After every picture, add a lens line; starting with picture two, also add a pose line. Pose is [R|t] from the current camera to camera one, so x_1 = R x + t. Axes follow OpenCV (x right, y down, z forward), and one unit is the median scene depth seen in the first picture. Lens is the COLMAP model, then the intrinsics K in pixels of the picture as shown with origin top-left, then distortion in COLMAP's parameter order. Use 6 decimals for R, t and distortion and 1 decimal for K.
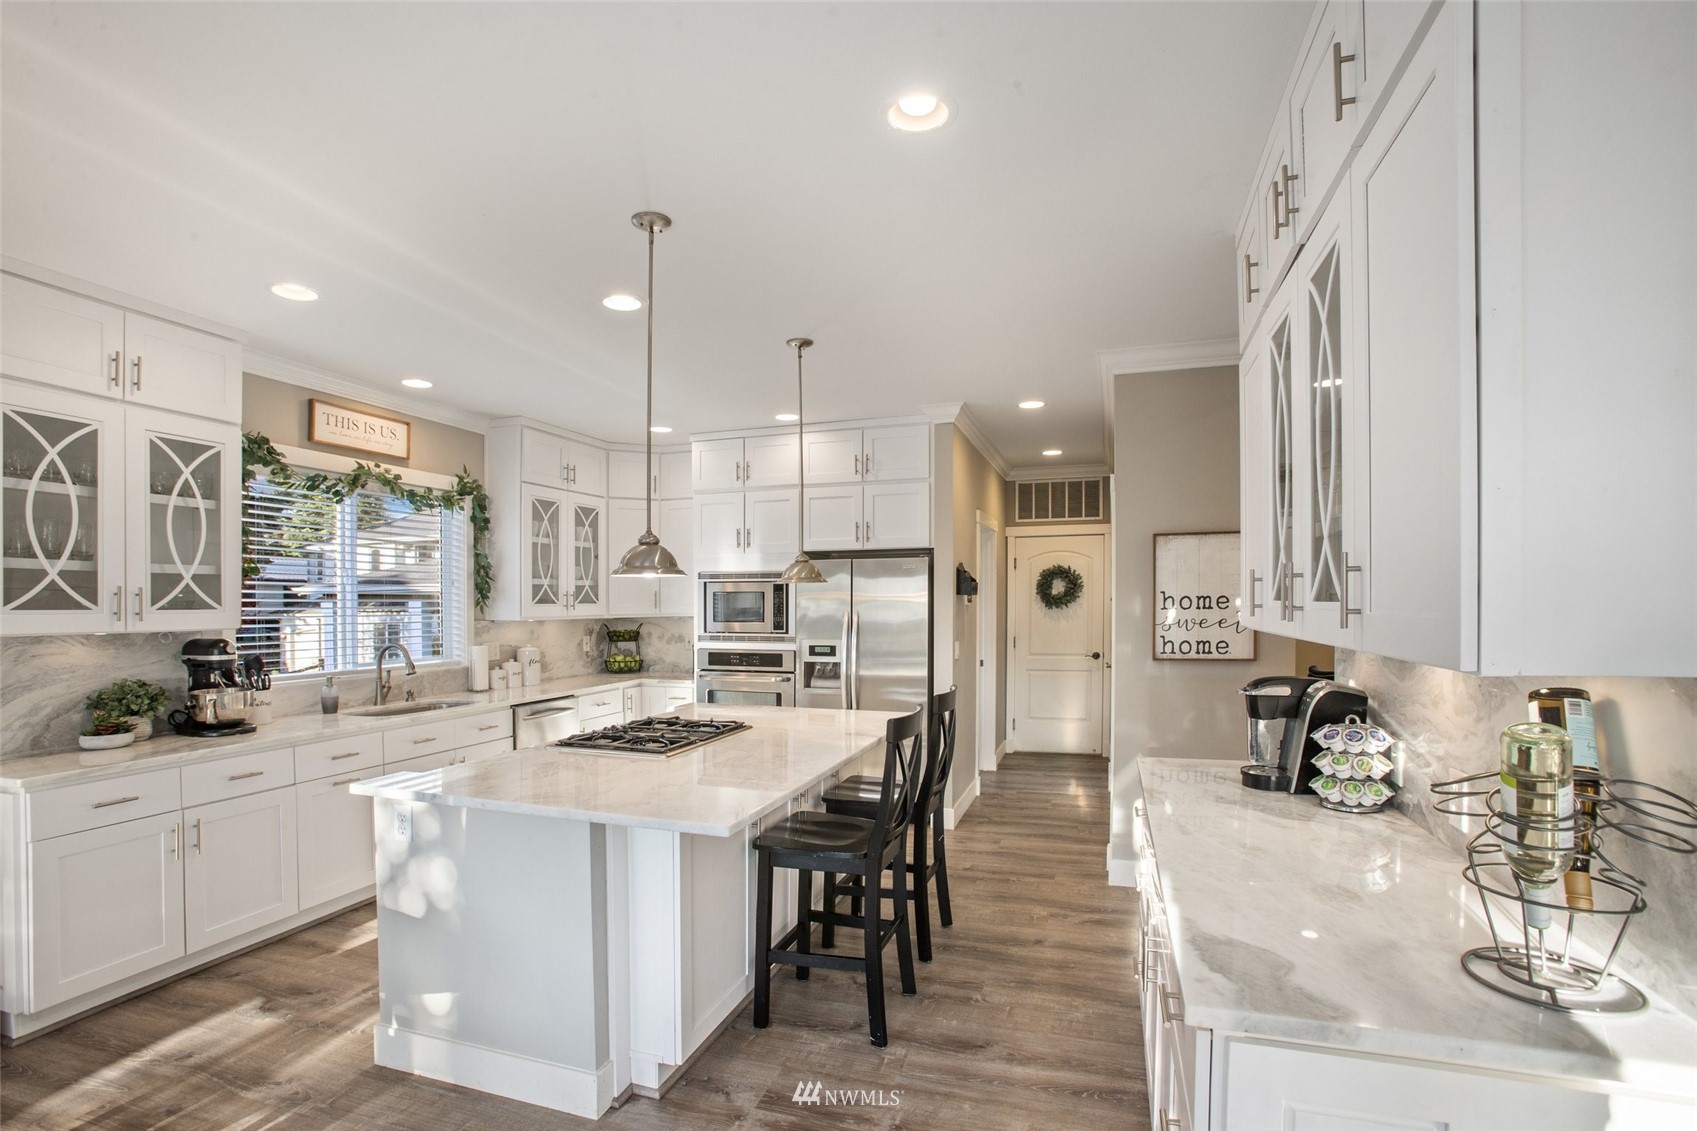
lens RADIAL K [[805.1, 0, 849.7], [0, 805.1, 606.6], [0, 0, 1]] dist [-0.070350, 0.027649]
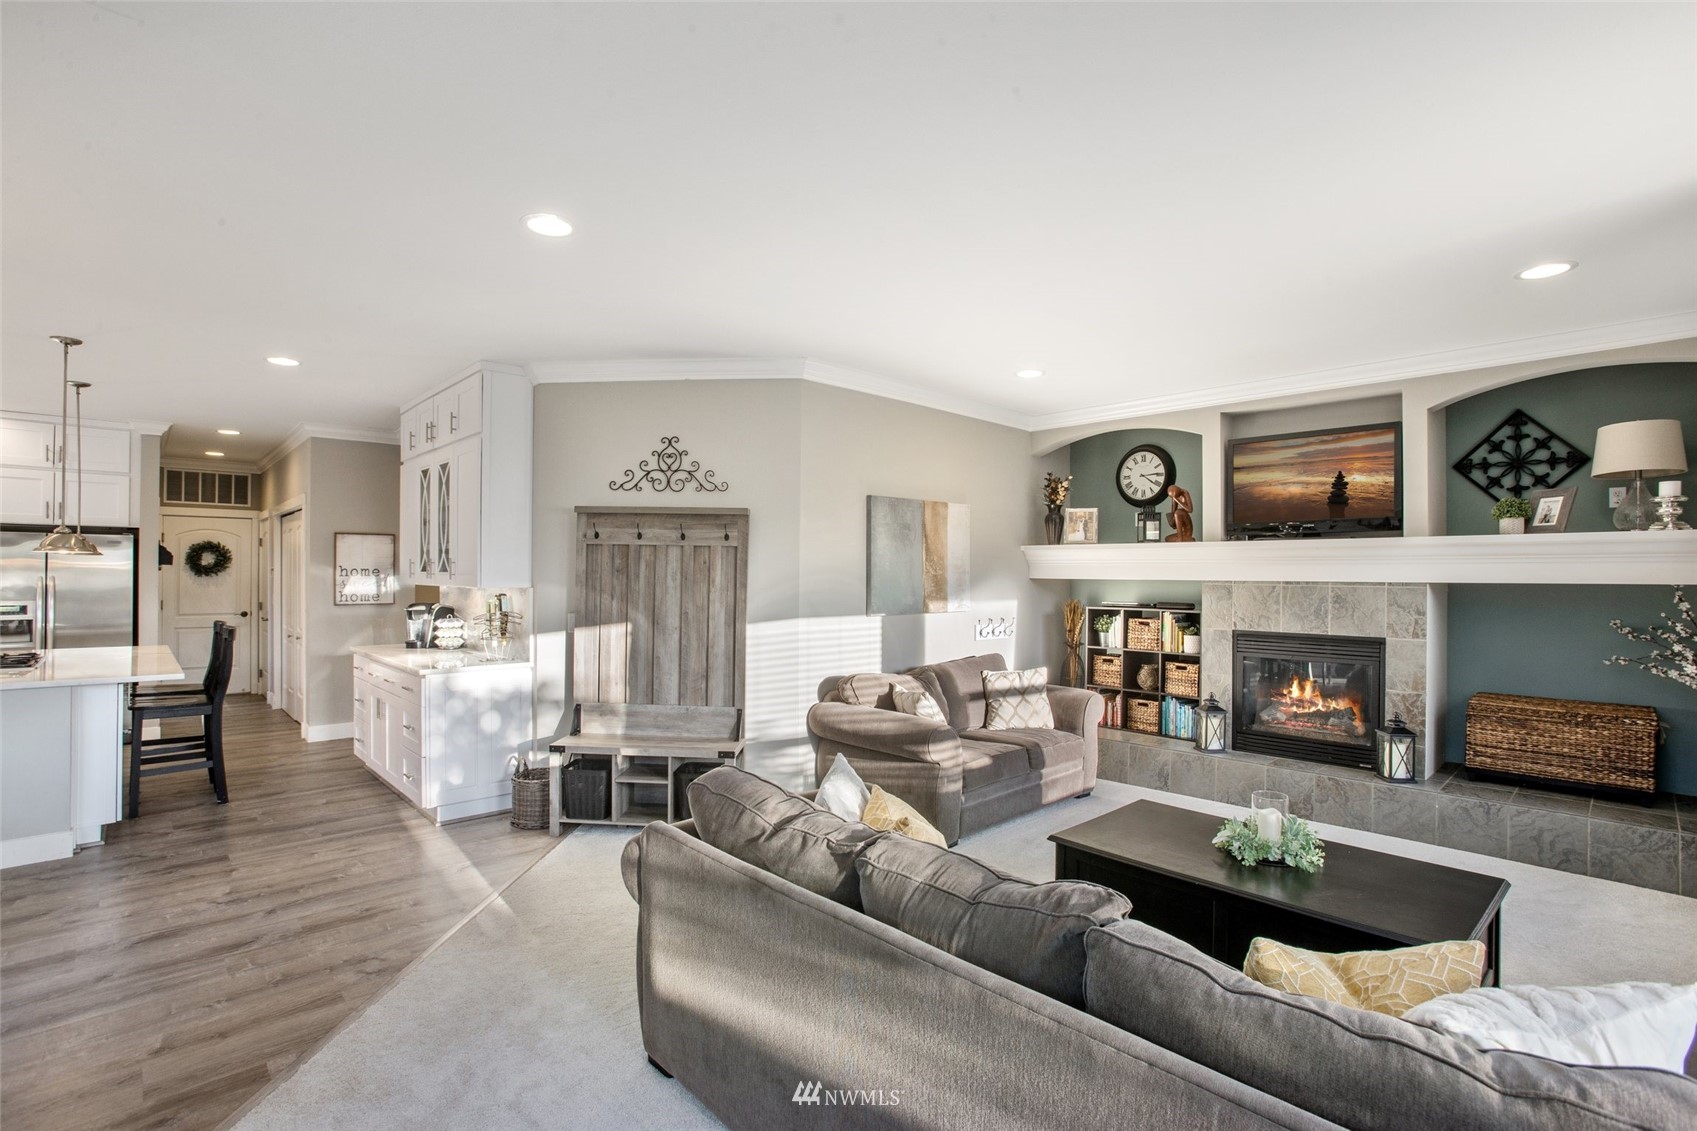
lens RADIAL K [[805.1, 0, 849.7], [0, 805.1, 606.6], [0, 0, 1]] dist [-0.070350, 0.027649]
pose [[0.484786, -0.022510, 0.874343, -0.658505], [-0.007331, 0.999529, 0.029797, 0.012614], [-0.874602, -0.020855, 0.484393, -0.933466]]
